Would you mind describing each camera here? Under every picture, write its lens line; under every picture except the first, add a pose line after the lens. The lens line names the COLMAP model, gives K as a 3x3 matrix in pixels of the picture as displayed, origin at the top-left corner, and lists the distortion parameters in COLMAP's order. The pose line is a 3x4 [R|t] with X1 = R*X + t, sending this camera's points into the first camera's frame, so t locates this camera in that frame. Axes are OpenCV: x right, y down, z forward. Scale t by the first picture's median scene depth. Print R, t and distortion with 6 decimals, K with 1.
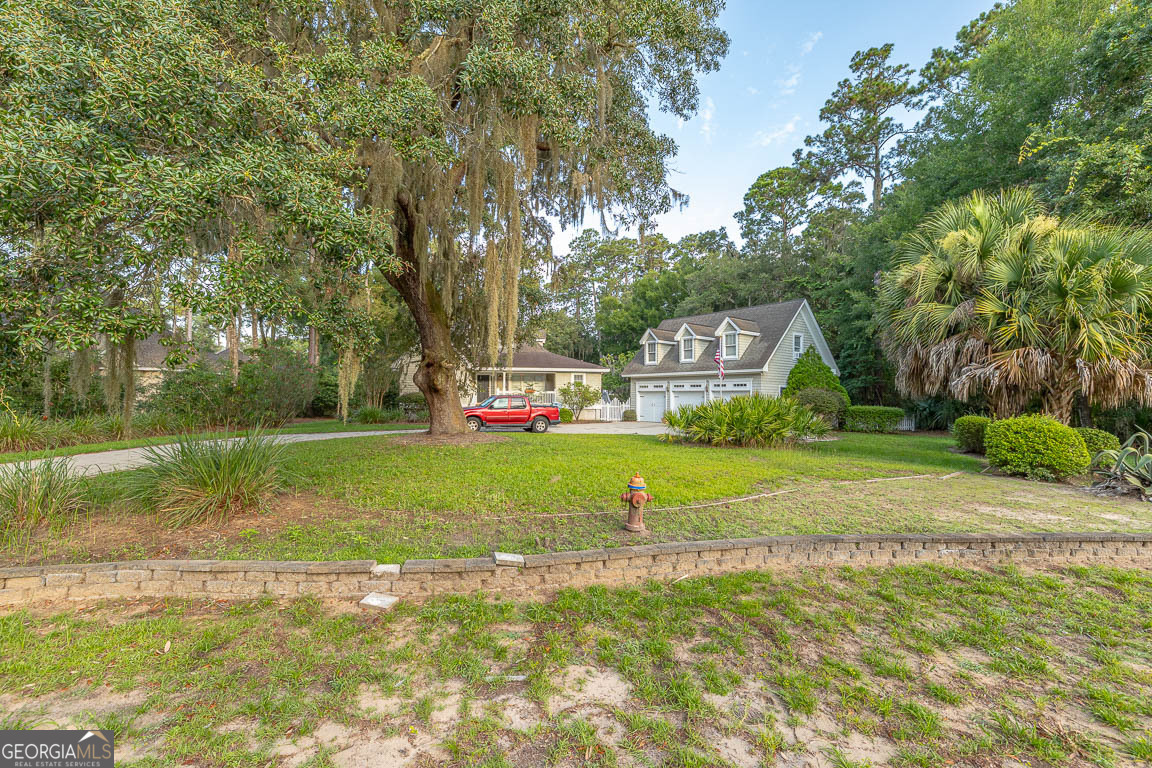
lens RADIAL K [[526.2, 0, 557.7], [0, 526.2, 383.3], [0, 0, 1]] dist [0.000461, 0.000175]
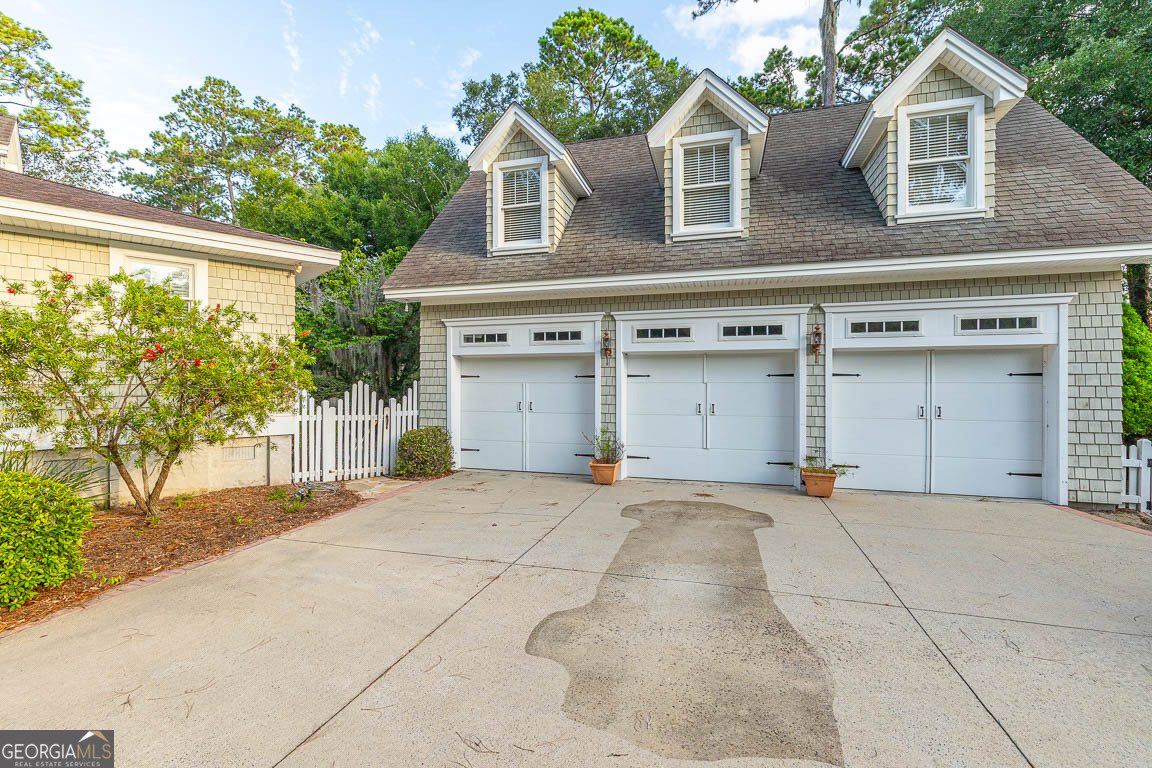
lens RADIAL K [[493.3, 0, 572.4], [0, 493.3, 378.9], [0, 0, 1]] dist [0.001167, -0.000224]
pose [[0.781446, -0.007583, 0.623926, 0.045502], [-0.007347, 0.999745, 0.021353, 0.020837], [-0.623929, -0.021270, 0.781191, 0.778702]]
